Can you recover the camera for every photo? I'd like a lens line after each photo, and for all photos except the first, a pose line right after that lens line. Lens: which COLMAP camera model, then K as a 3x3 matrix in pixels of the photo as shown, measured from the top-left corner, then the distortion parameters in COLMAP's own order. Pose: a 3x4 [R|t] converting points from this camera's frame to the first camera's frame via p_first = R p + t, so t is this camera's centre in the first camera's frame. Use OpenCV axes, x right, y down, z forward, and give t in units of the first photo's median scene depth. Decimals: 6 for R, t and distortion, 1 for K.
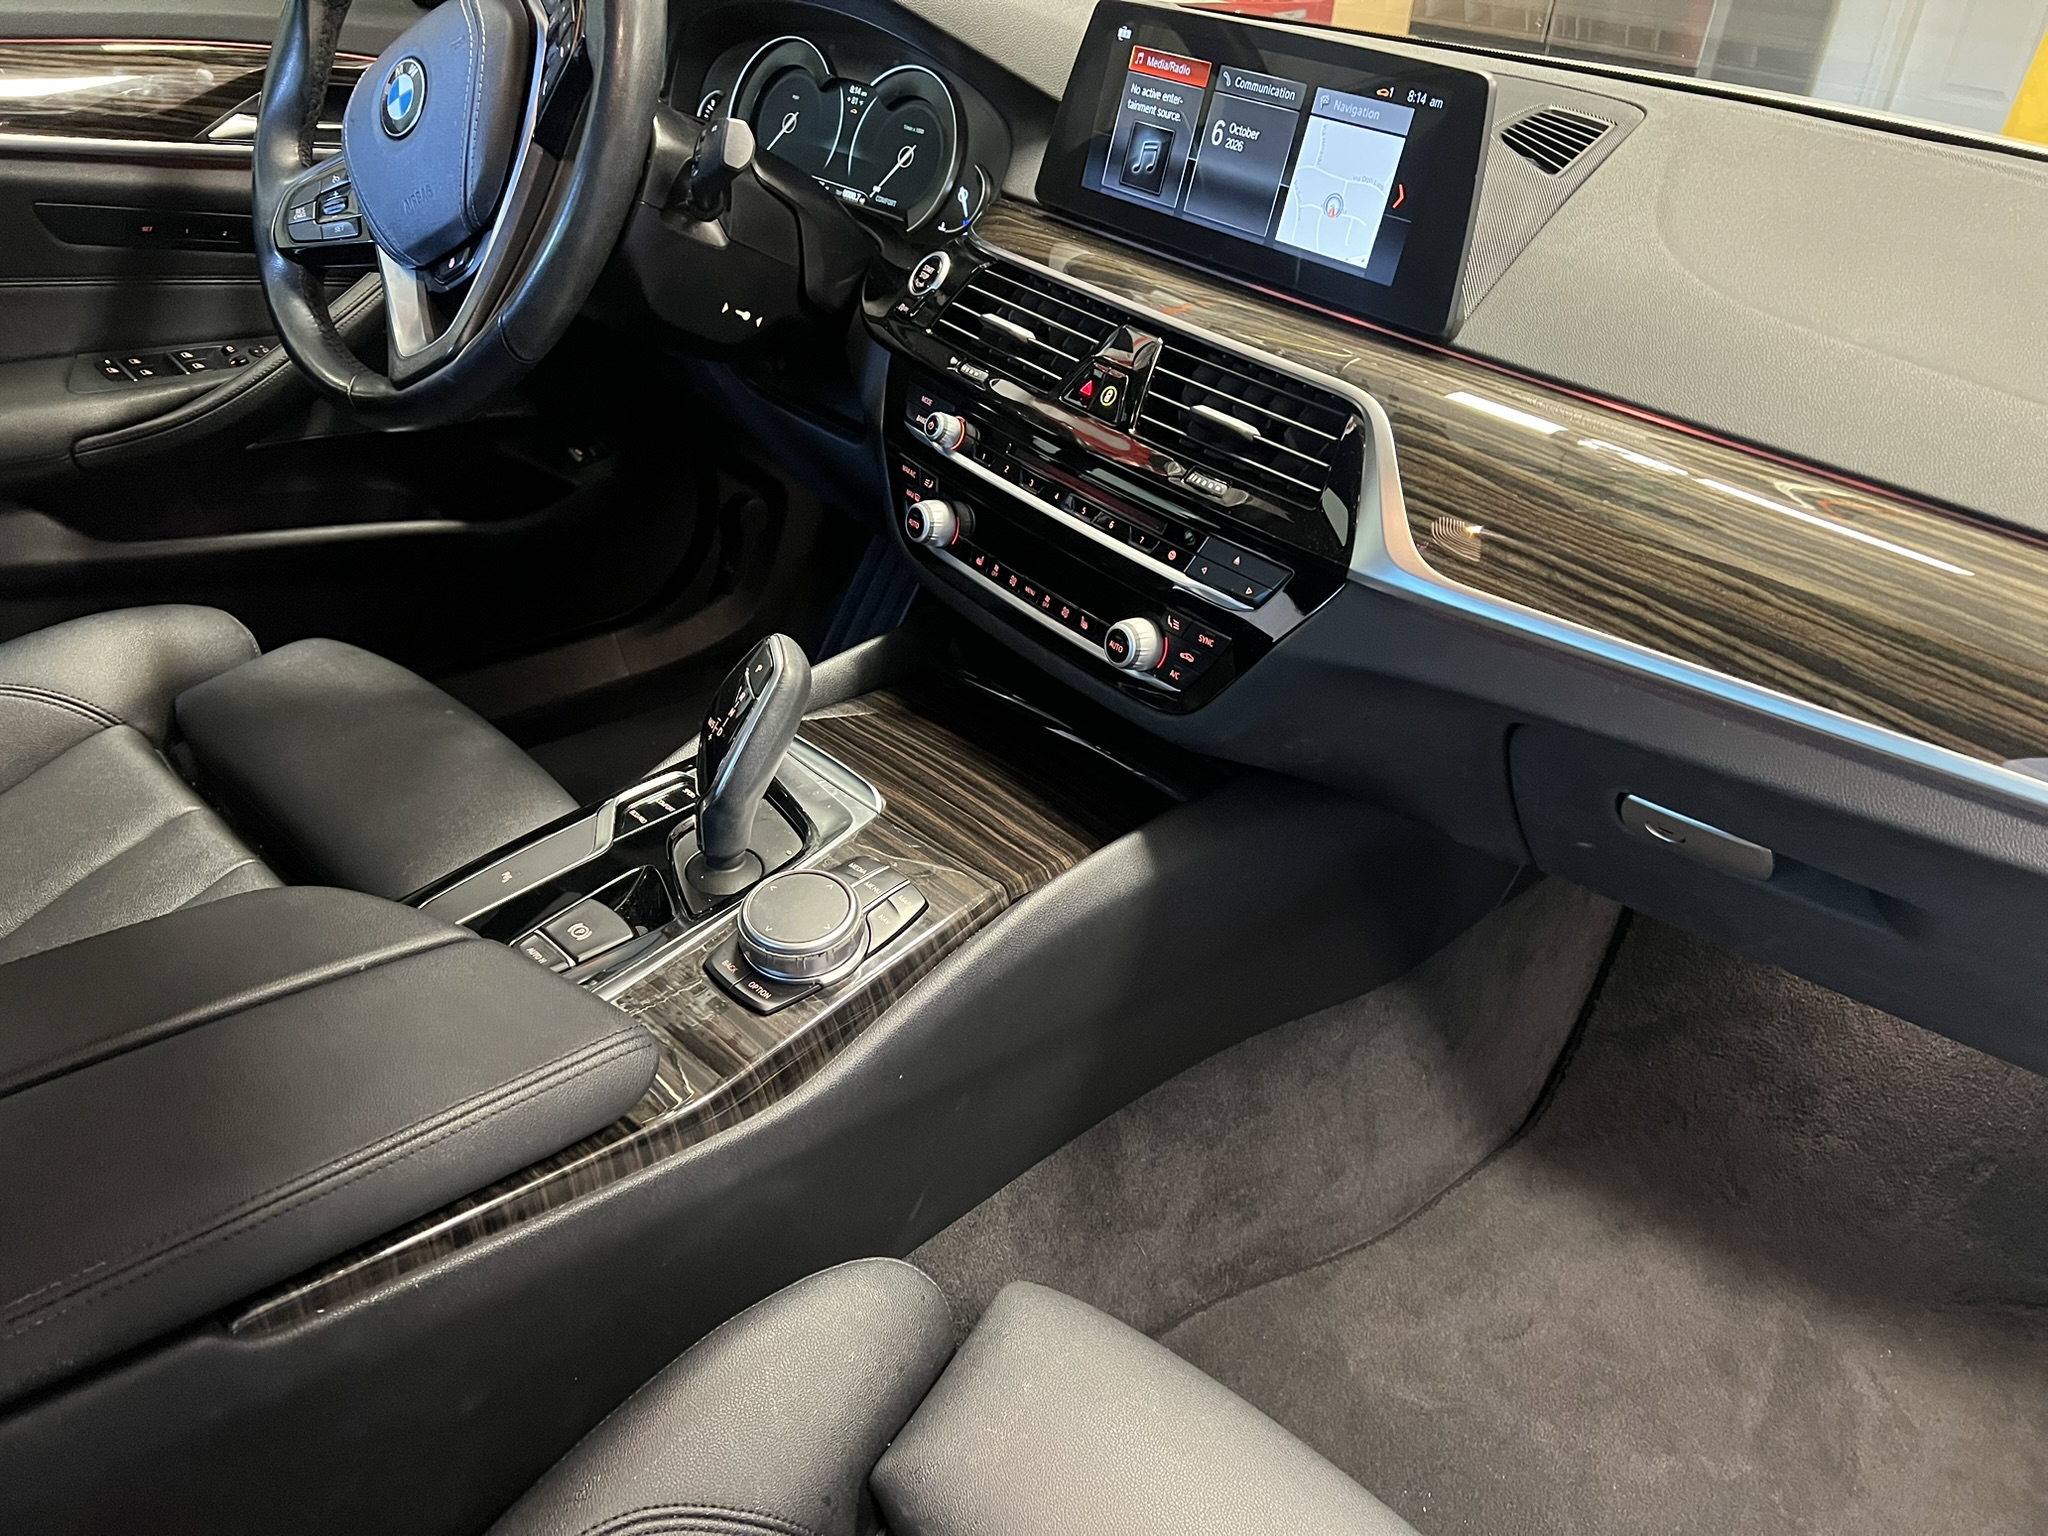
lens RADIAL K [[1576.9, 0, 1024.8], [0, 1576.9, 769.9], [0, 0, 1]] dist [0.011577, 0.004244]
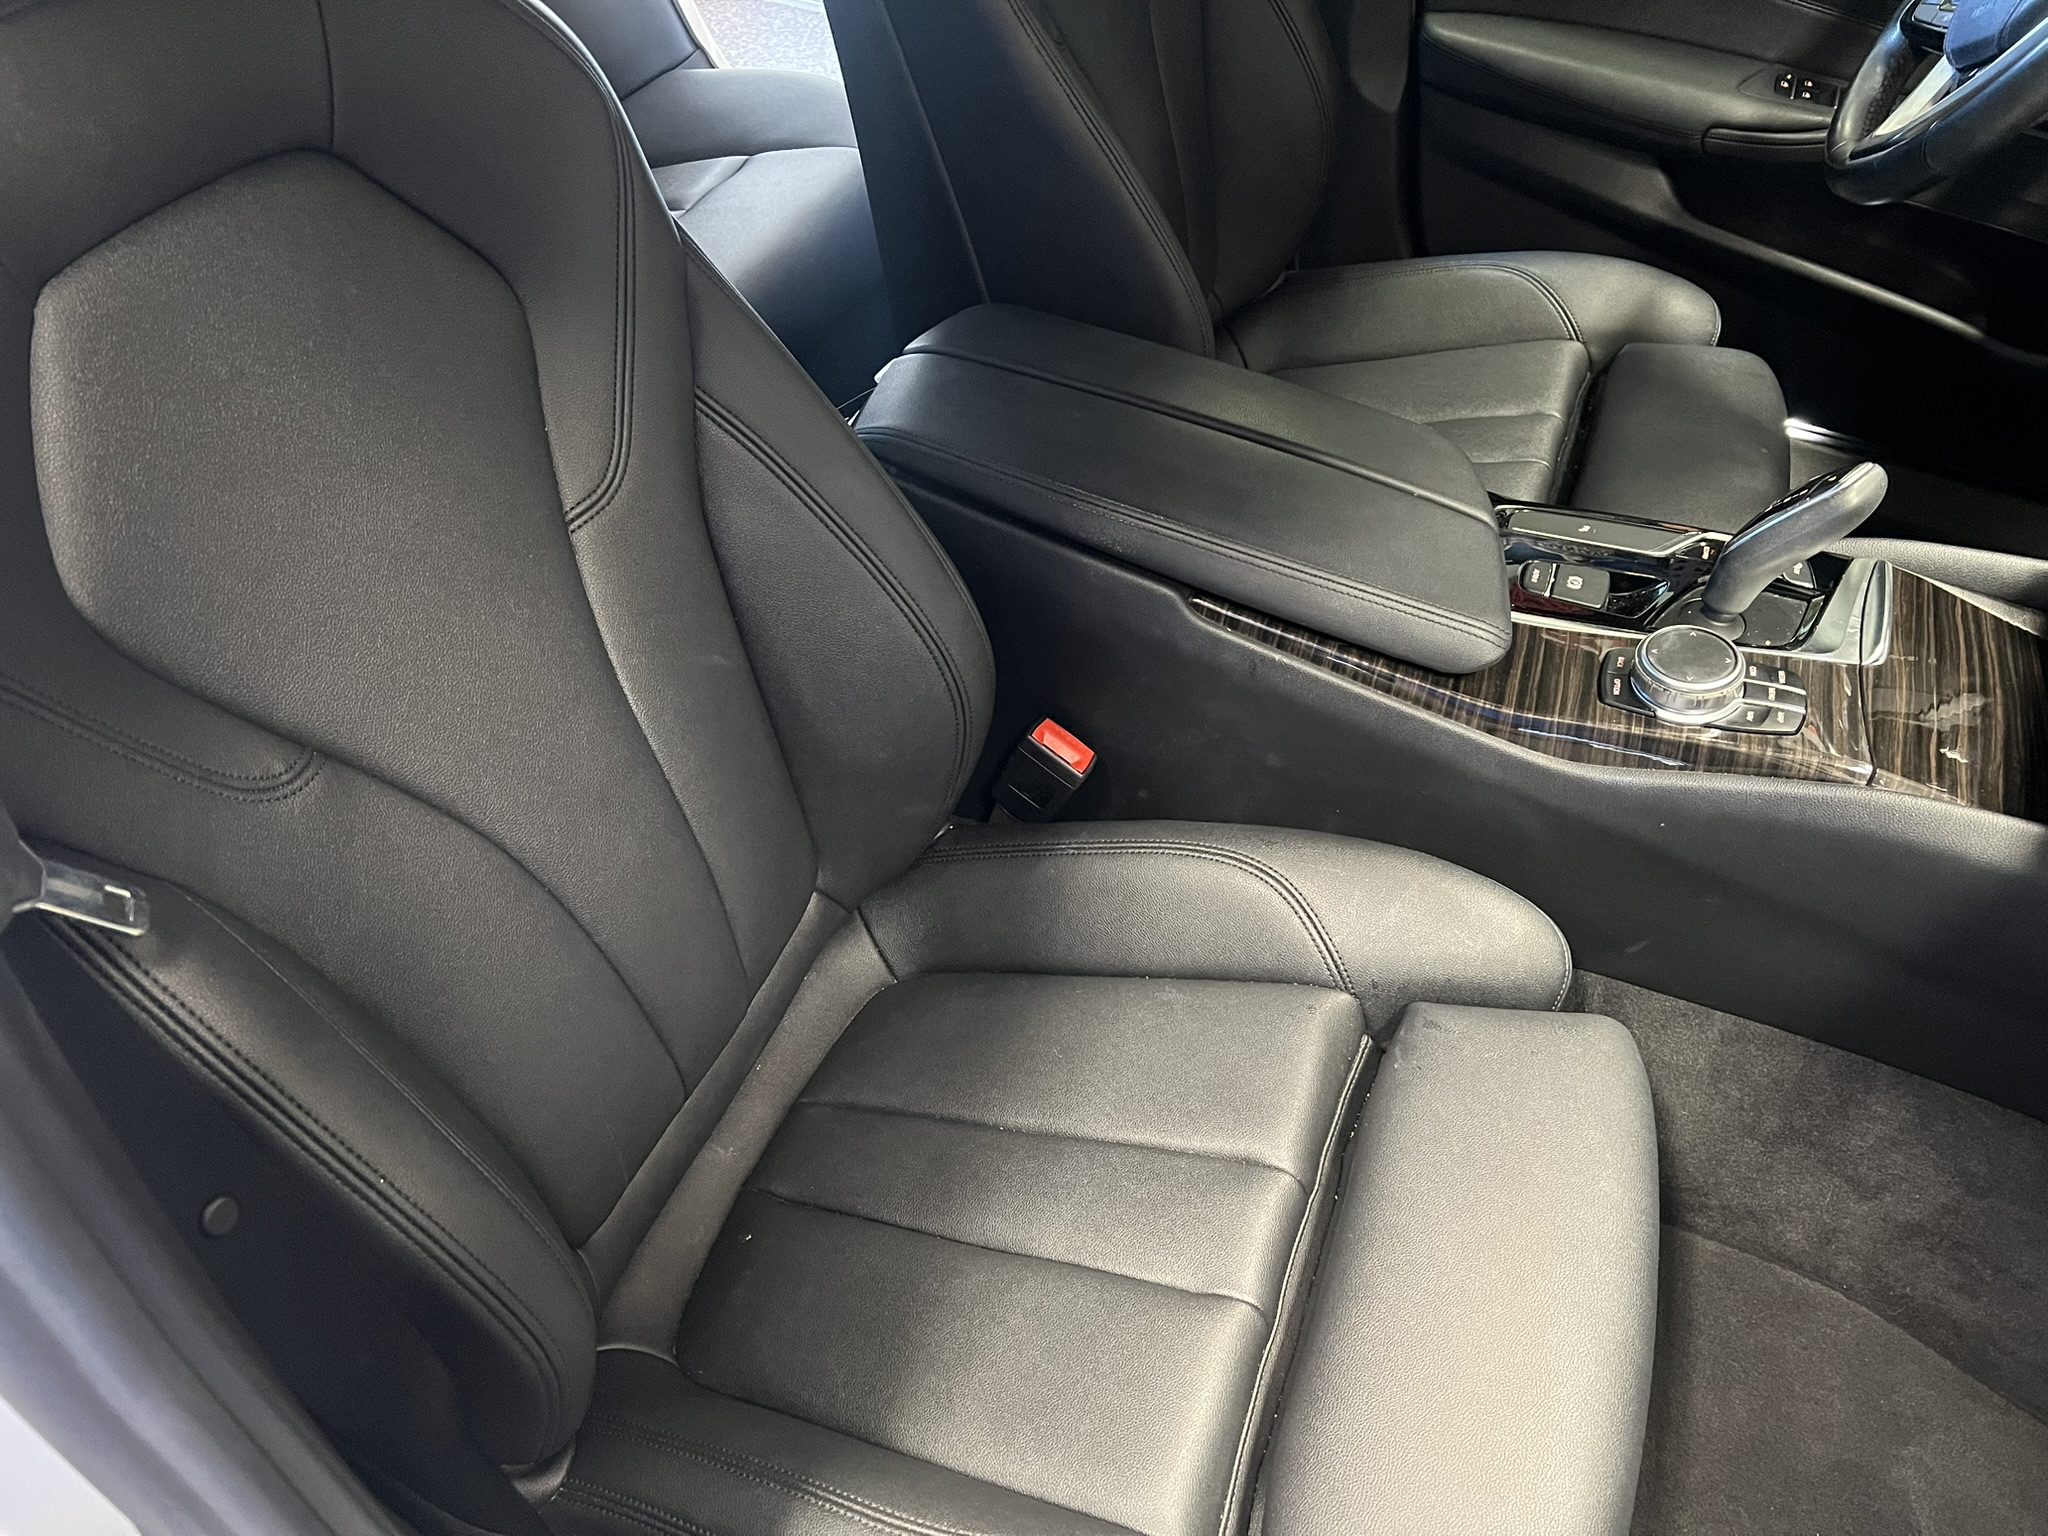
lens RADIAL K [[1576.9, 0, 1027.2], [0, 1576.9, 766.6], [0, 0, 1]] dist [0.011577, 0.004244]
pose [[0.381922, 0.603795, -0.699691, 0.546183], [-0.494816, 0.773021, 0.396982, -0.072869], [0.780572, 0.194602, 0.594001, -0.081696]]
